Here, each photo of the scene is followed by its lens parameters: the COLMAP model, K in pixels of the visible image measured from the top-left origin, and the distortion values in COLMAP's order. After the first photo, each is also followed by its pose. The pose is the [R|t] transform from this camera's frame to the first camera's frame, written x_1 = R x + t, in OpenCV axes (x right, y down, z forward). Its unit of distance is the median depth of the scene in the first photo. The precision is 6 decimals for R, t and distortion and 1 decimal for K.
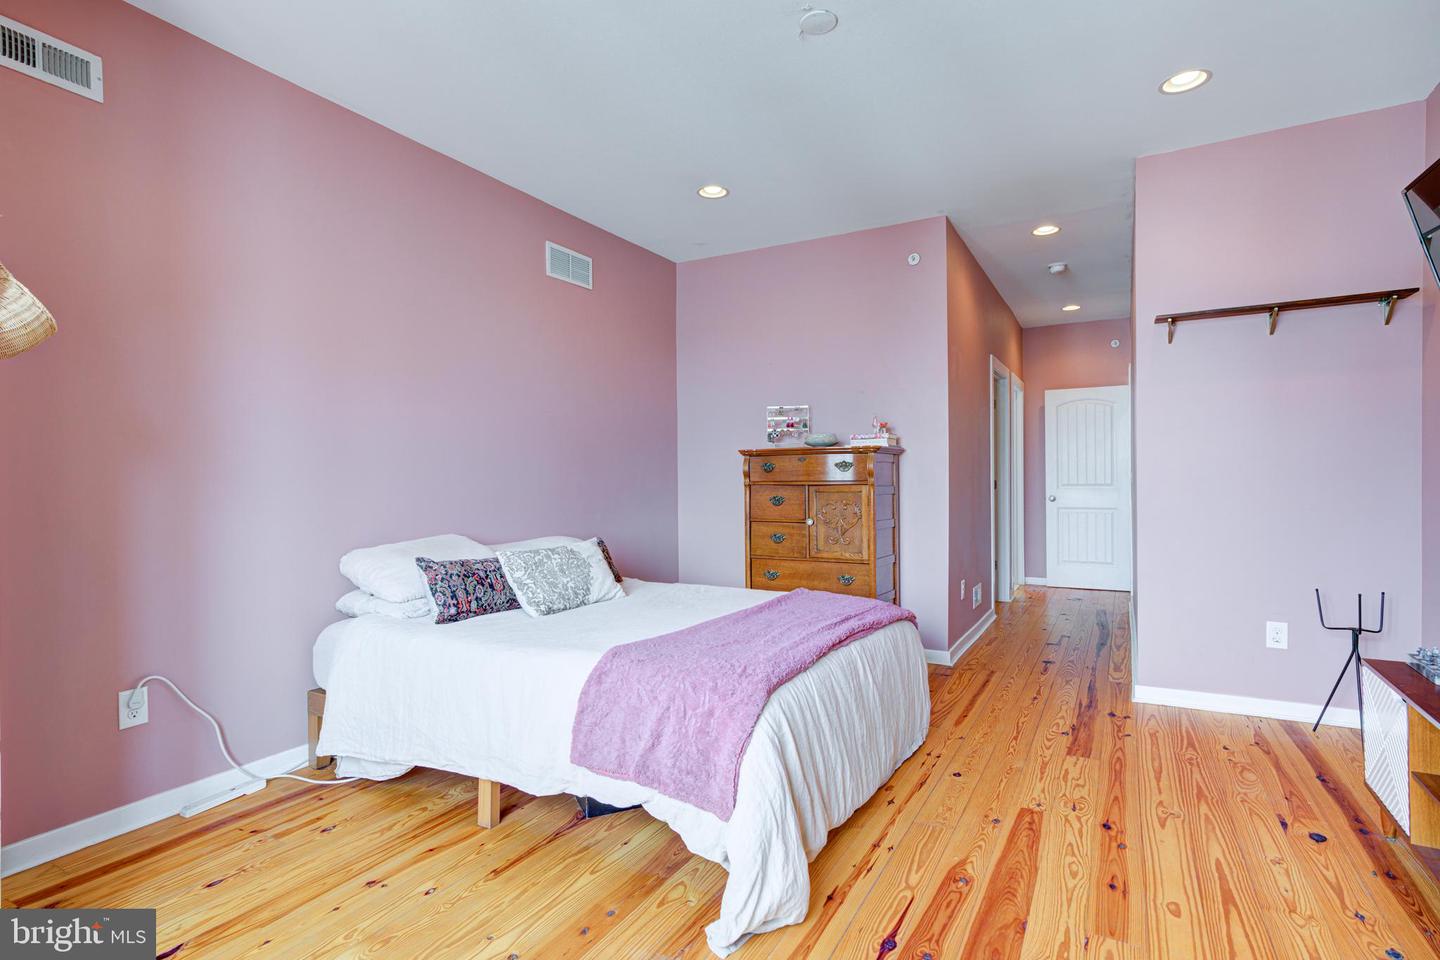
lens RADIAL K [[724.9, 0, 712.6], [0, 724.9, 481.2], [0, 0, 1]] dist [-0.014316, 0.012179]
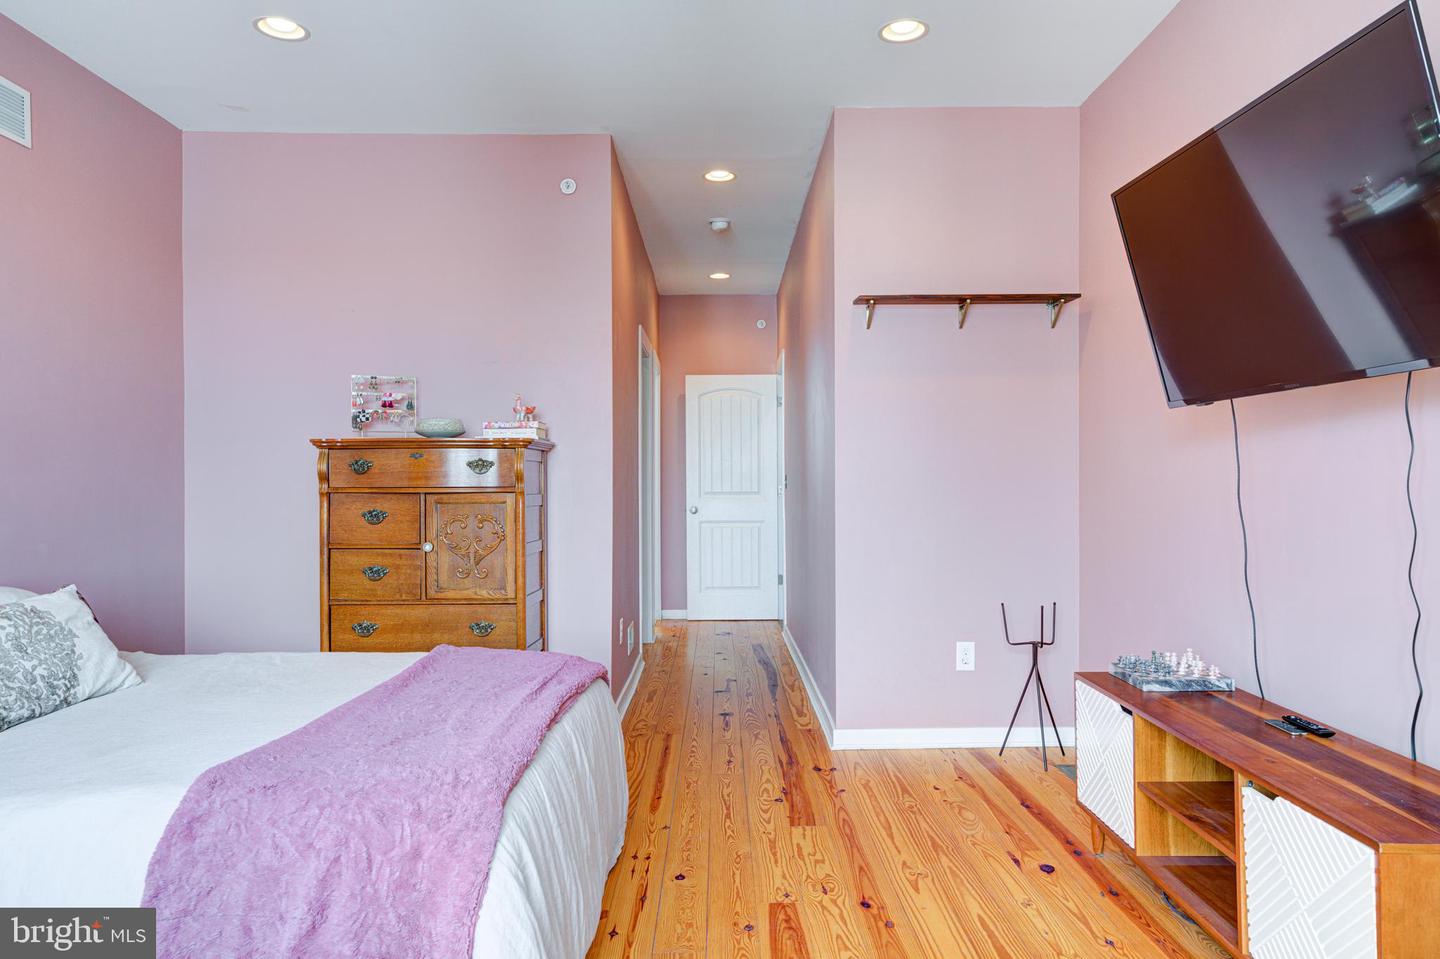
lens RADIAL K [[991.5, 0, 723.9], [0, 991.5, 477.7], [0, 0, 1]] dist [0.015056, 0.002508]
pose [[0.862200, 0.007277, 0.506517, -0.127949], [-0.001483, 0.999929, -0.011842, 0.001988], [-0.506567, 0.009459, 0.862149, 0.068956]]
